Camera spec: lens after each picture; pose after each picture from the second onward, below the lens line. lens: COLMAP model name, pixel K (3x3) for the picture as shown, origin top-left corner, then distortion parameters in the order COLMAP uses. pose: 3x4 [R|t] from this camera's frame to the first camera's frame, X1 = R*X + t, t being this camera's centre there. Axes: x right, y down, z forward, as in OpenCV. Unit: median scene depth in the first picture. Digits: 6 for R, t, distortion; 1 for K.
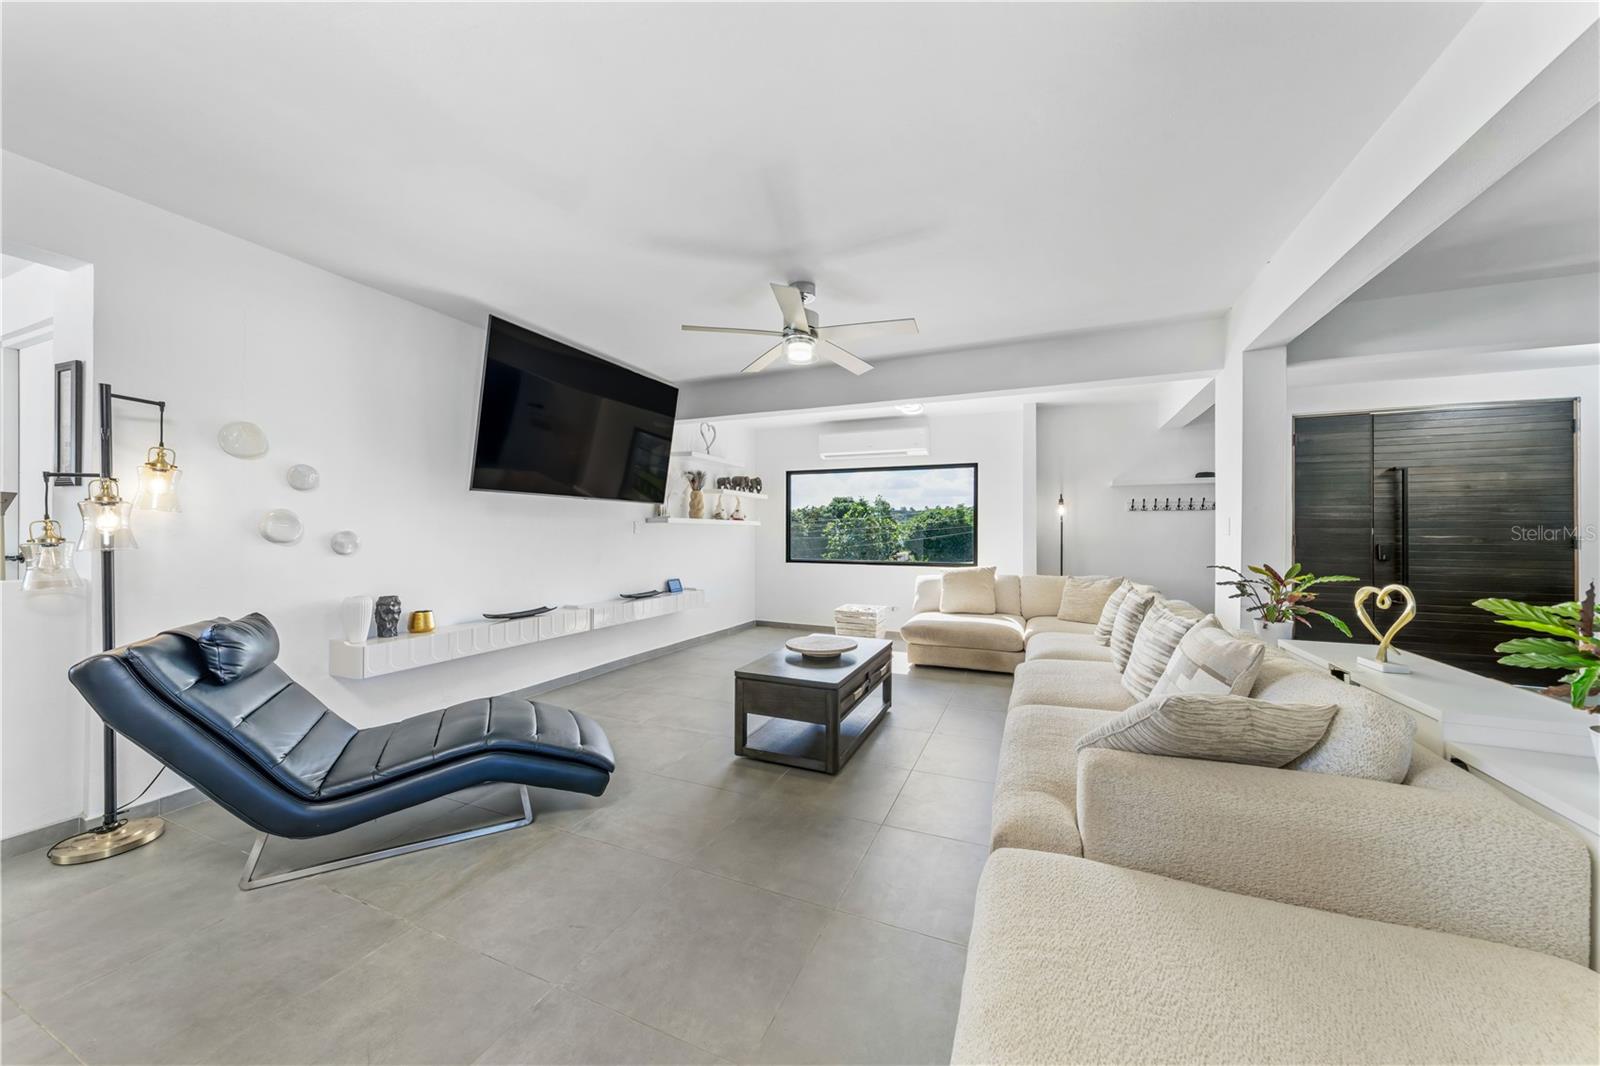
lens RADIAL K [[560.7, 0, 791.2], [0, 560.7, 529.1], [0, 0, 1]] dist [0.000564, 0.000131]
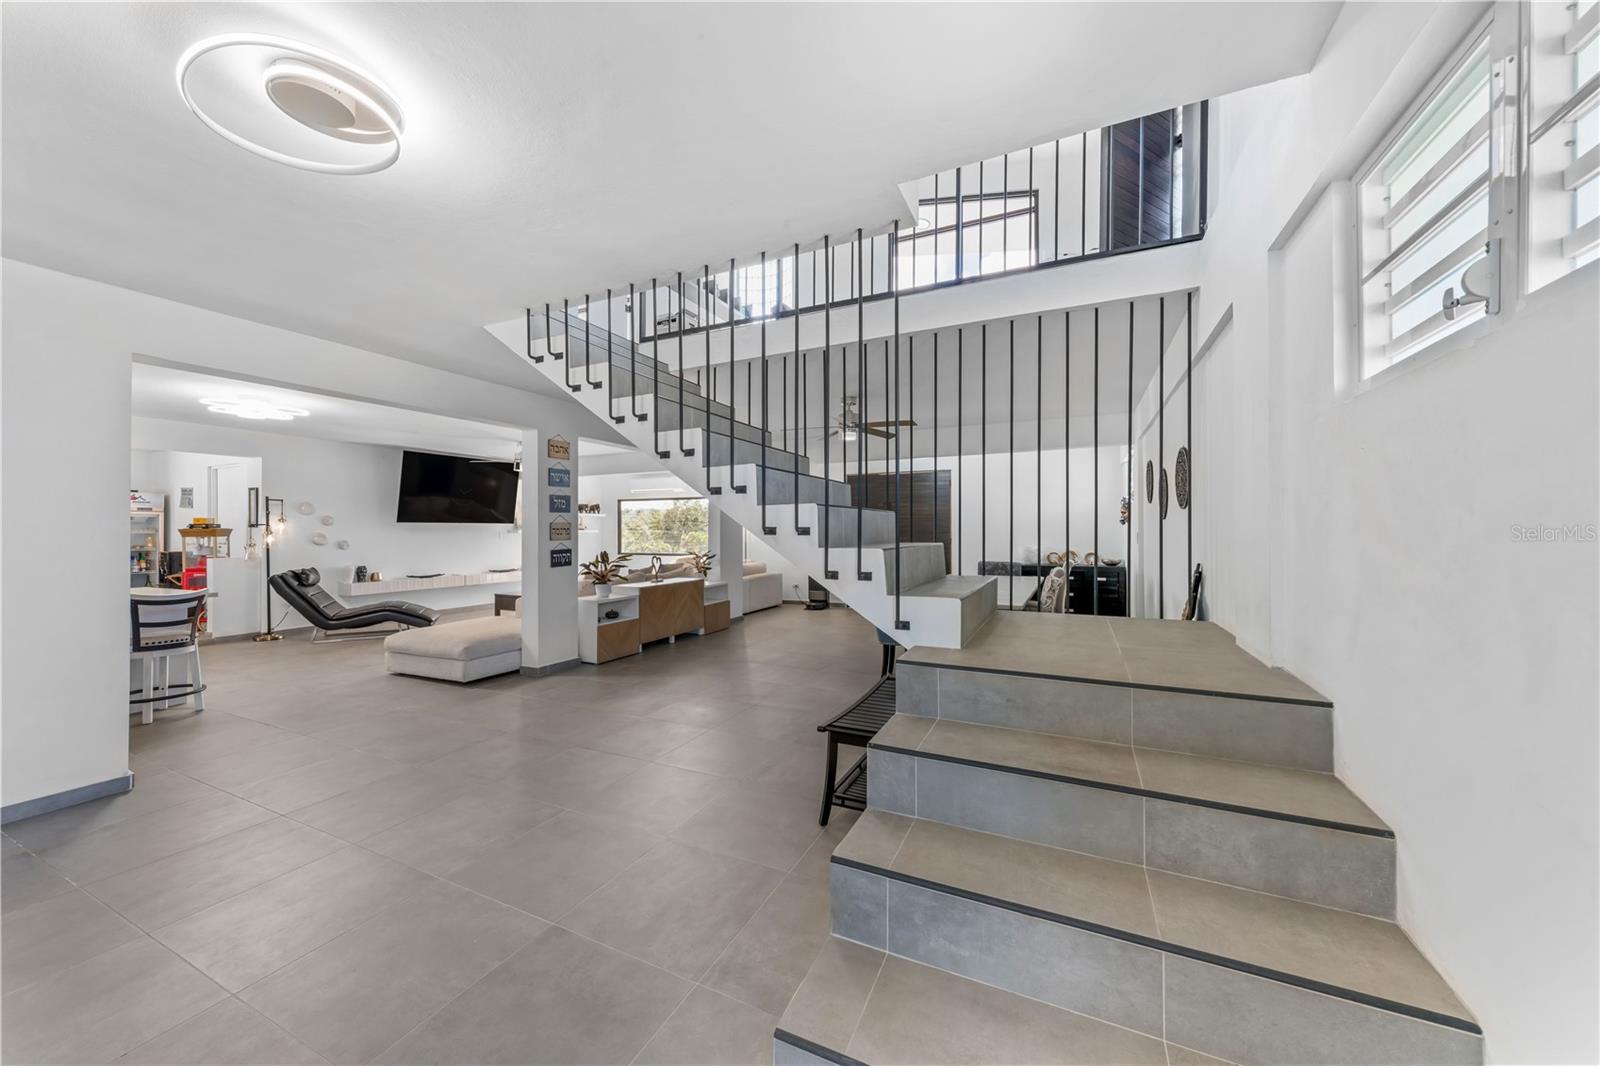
lens RADIAL K [[562.9, 0, 800.0], [0, 562.9, 533.0], [0, 0, 1]] dist [0.000636, 0.000018]
pose [[0.999821, -0.006472, -0.017802, 1.218786], [0.006610, 0.999949, 0.007660, -0.032005], [0.017751, -0.007776, 0.999812, -1.401725]]
